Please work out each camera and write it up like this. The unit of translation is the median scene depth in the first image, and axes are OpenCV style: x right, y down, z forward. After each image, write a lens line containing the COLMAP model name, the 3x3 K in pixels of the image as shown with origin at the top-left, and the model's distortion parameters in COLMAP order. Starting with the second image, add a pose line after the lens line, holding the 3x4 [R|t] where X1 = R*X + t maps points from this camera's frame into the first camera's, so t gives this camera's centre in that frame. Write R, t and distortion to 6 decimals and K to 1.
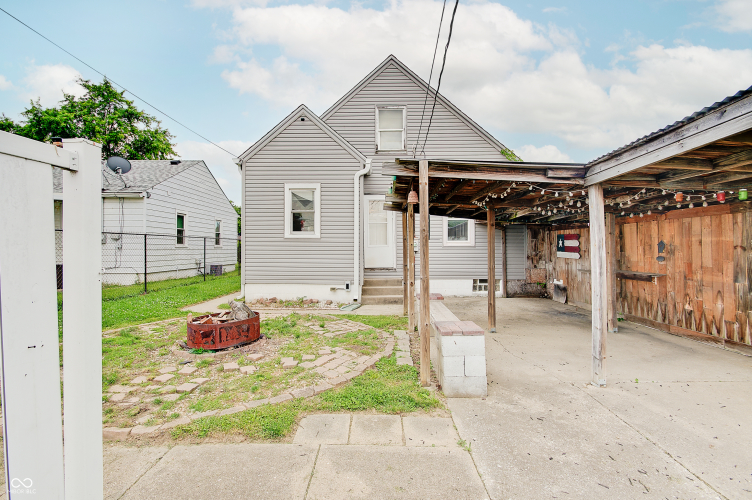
lens RADIAL K [[323.7, 0, 370.8], [0, 323.7, 247.5], [0, 0, 1]] dist [0.005050, -0.001290]
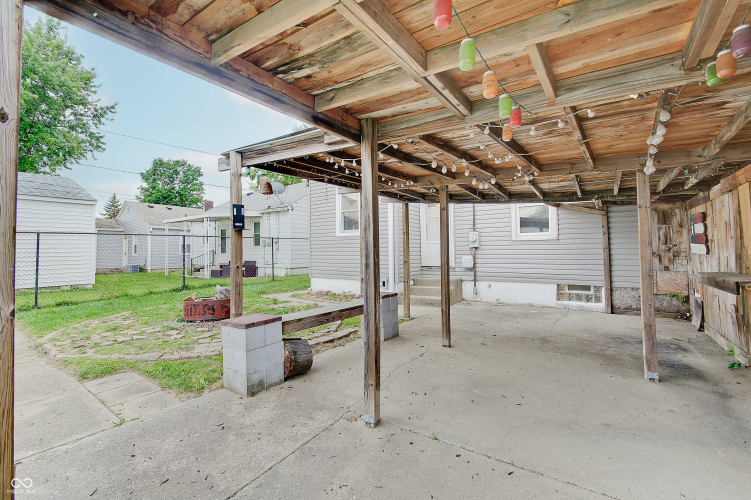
lens RADIAL K [[323.3, 0, 369.7], [0, 323.3, 248.8], [0, 0, 1]] dist [0.005050, -0.001290]
pose [[0.819076, -0.013715, -0.573521, 0.488570], [0.012435, 0.999904, -0.006152, 0.021054], [0.573551, -0.002093, 0.819167, 0.186398]]
